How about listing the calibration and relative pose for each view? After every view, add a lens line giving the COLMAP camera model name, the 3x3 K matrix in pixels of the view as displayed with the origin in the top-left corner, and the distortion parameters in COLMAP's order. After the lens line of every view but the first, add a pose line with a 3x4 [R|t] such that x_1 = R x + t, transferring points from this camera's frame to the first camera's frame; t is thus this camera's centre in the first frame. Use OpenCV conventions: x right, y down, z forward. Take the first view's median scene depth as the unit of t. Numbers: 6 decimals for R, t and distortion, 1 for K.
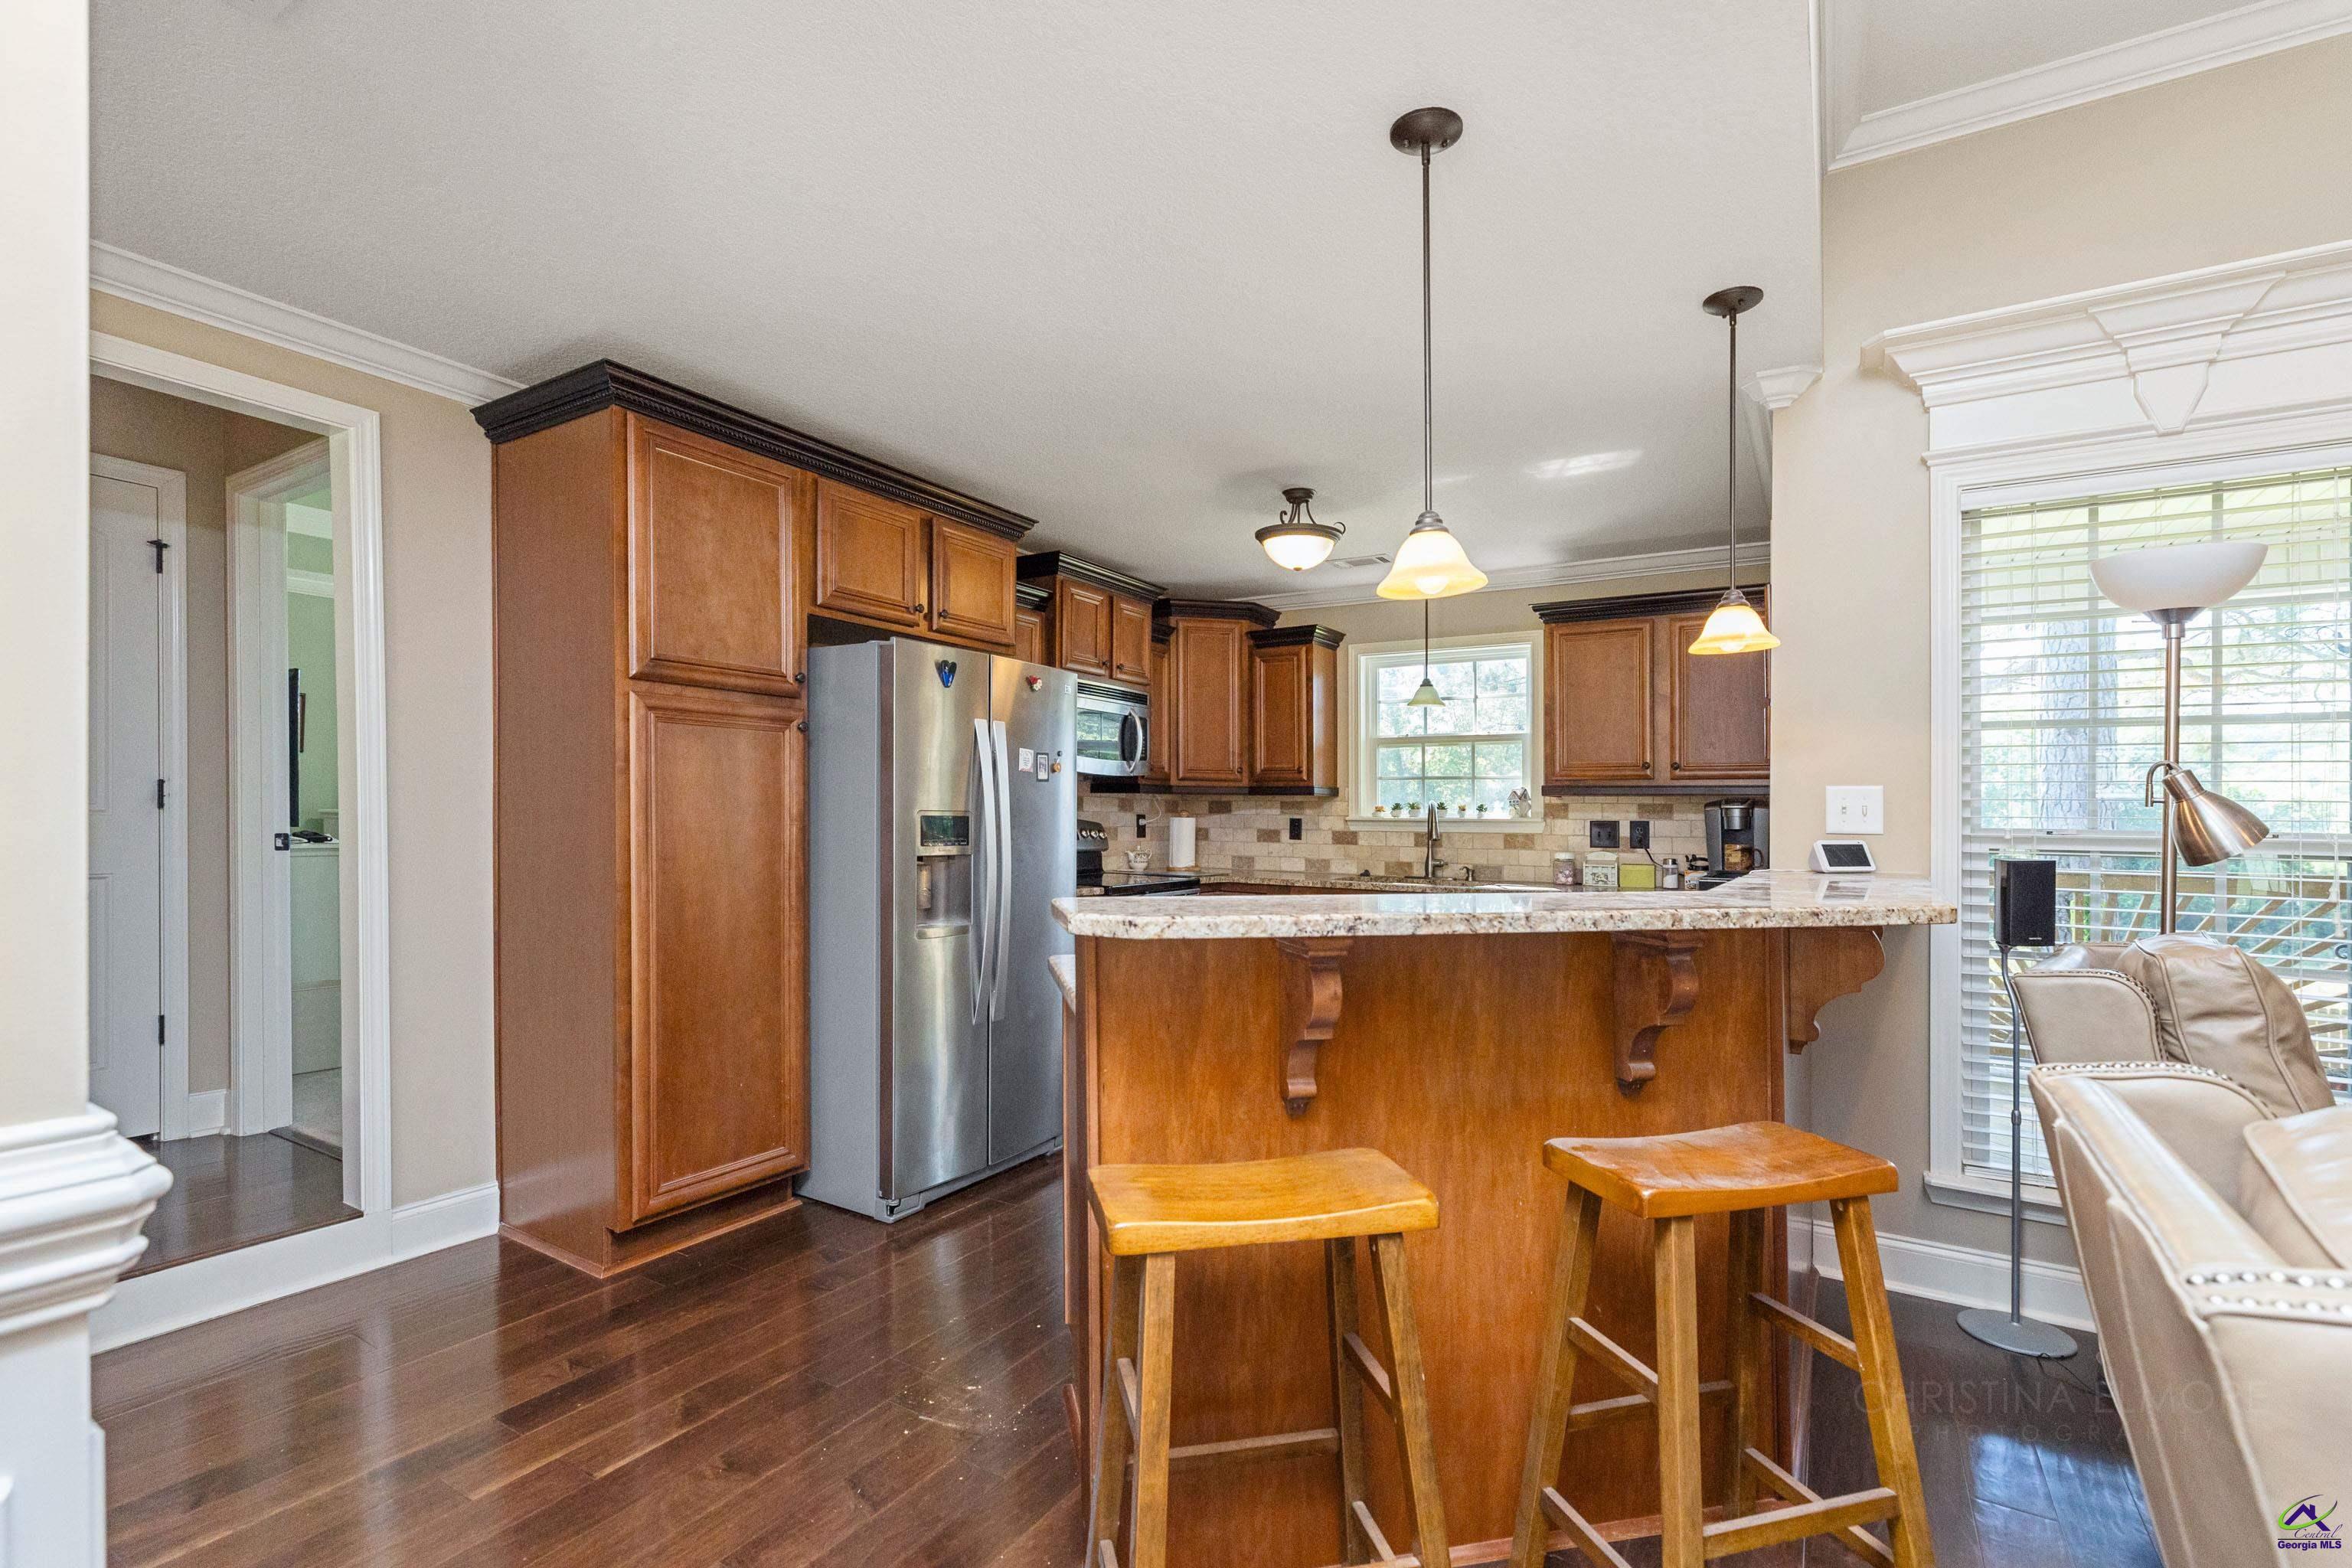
lens RADIAL K [[1047.9, 0, 1180.8], [0, 1047.9, 837.7], [0, 0, 1]] dist [-0.002097, -0.000225]
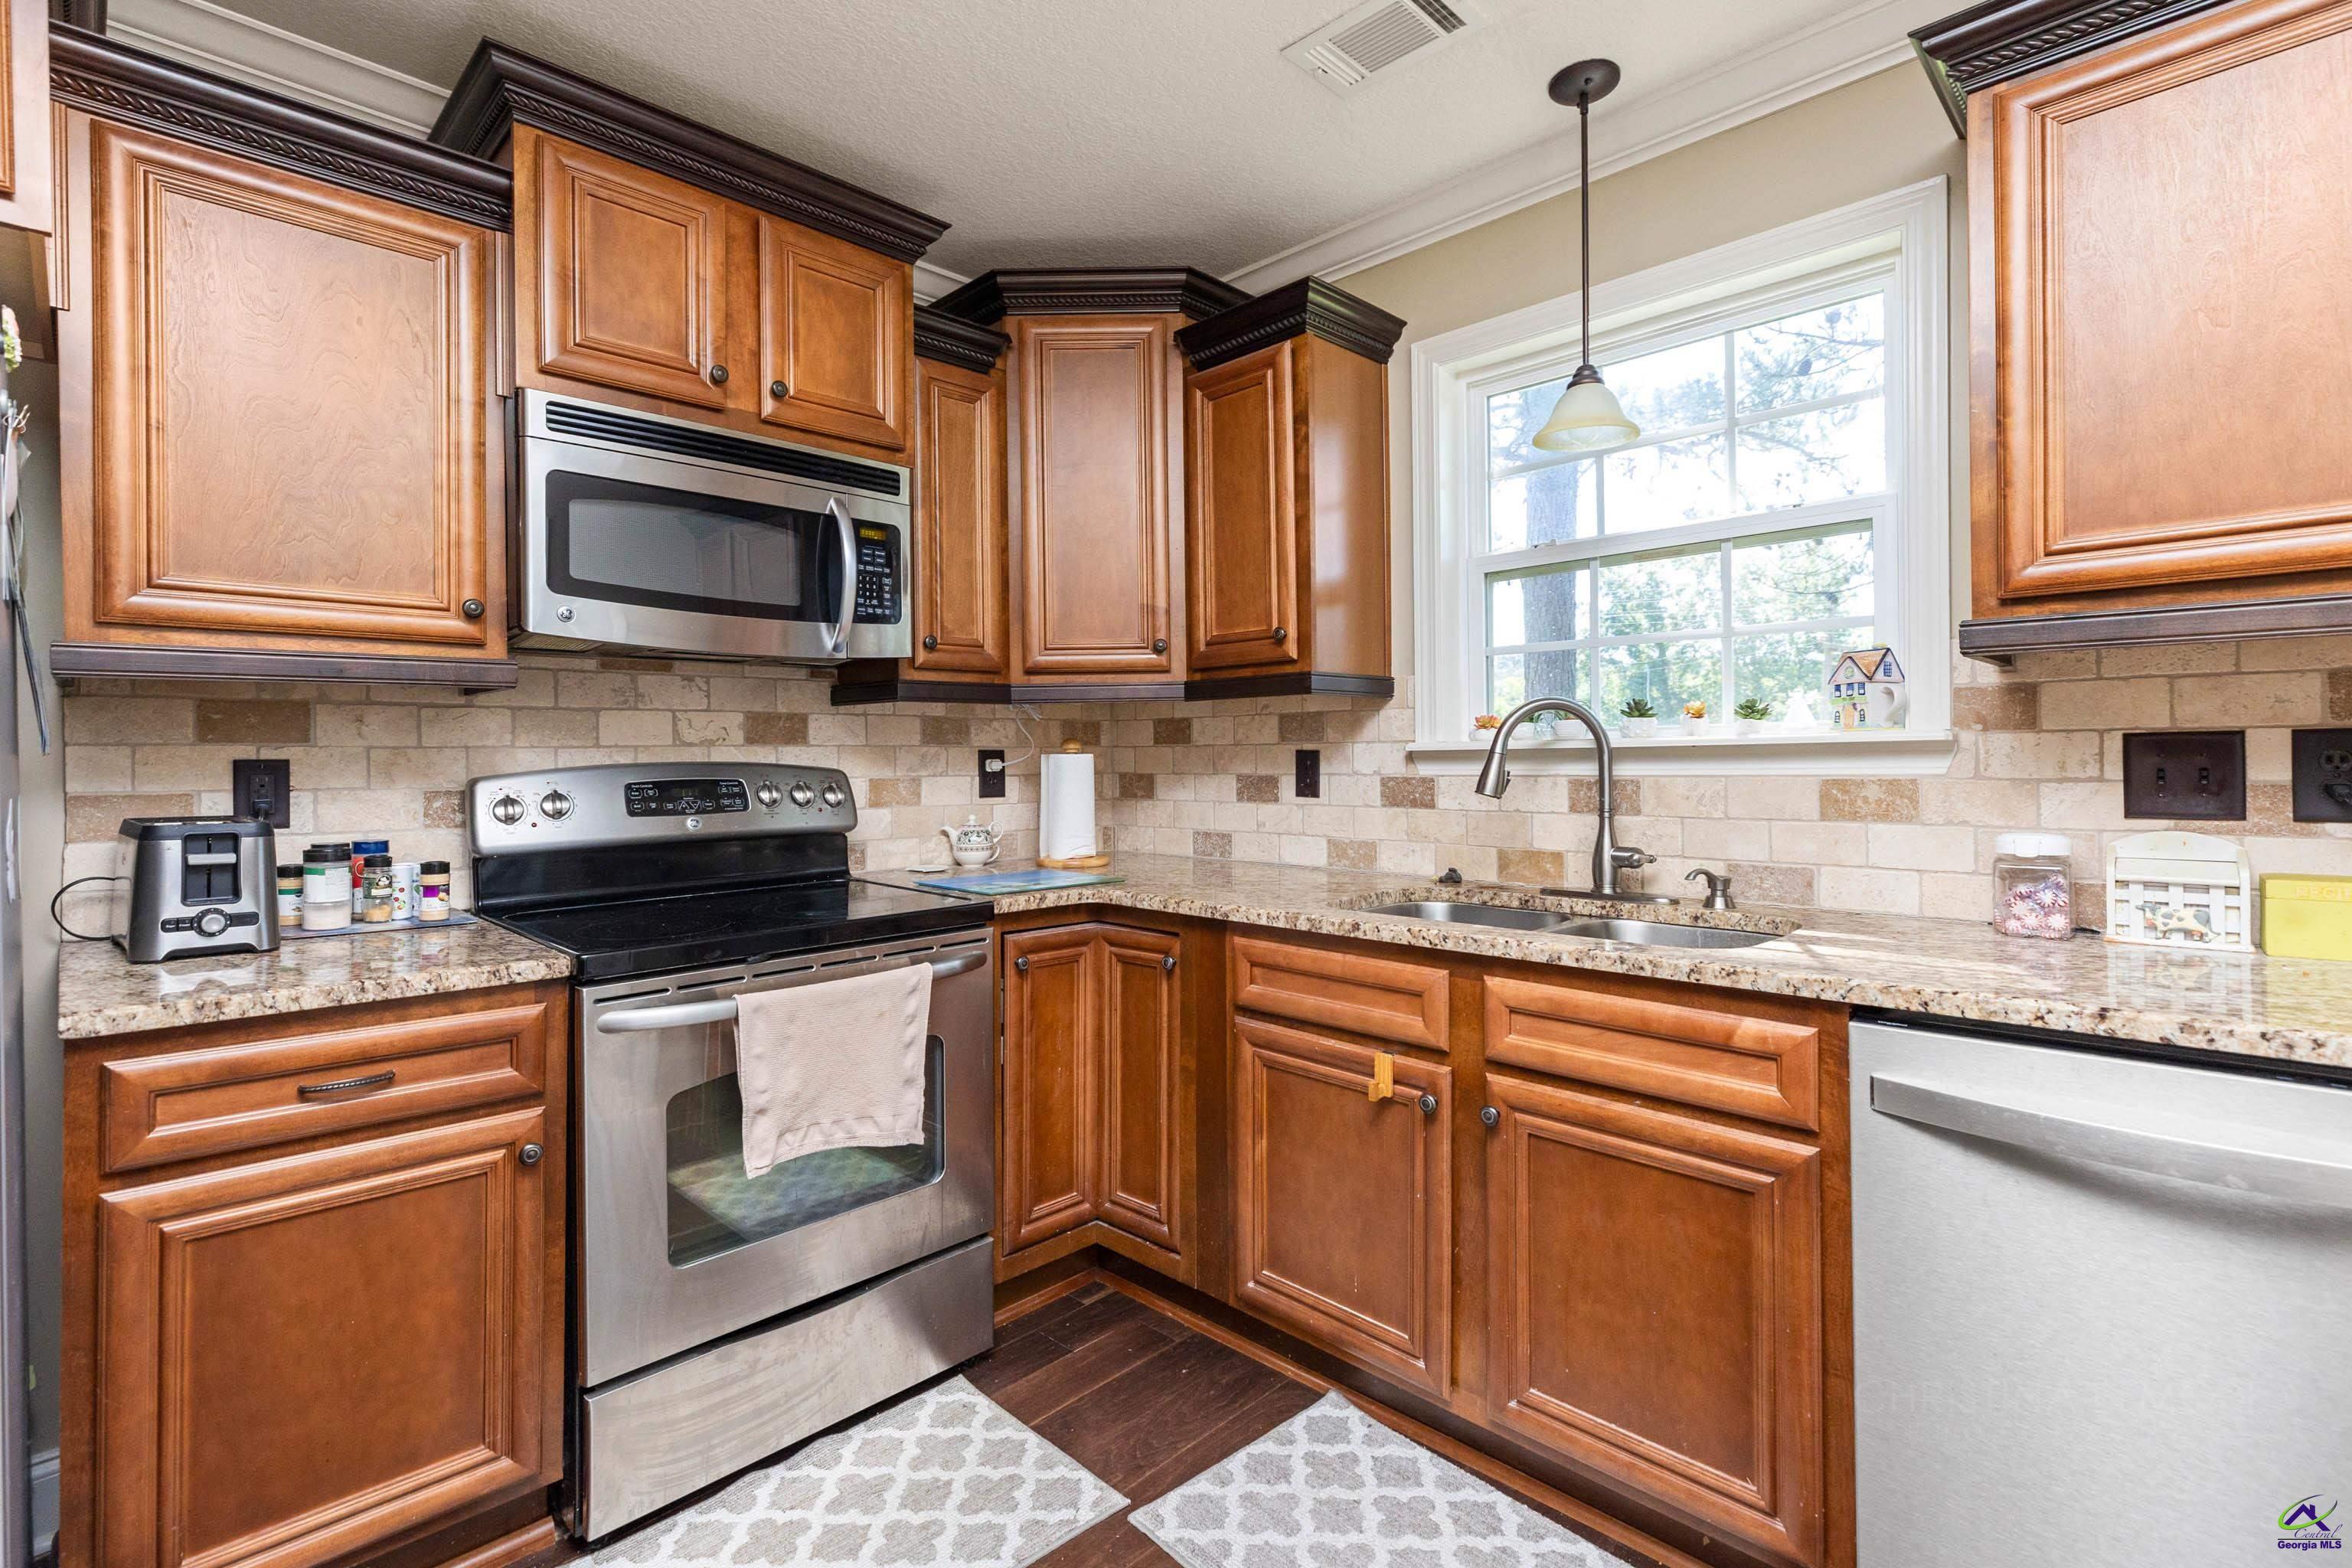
lens RADIAL K [[1074.7, 0, 1170.9], [0, 1074.7, 754.5], [0, 0, 1]] dist [0.002023, -0.000574]
pose [[0.974842, -0.023669, -0.221636, 0.176148], [0.018773, 0.999532, -0.024170, -0.007258], [0.222105, 0.019402, 0.974830, 0.598977]]
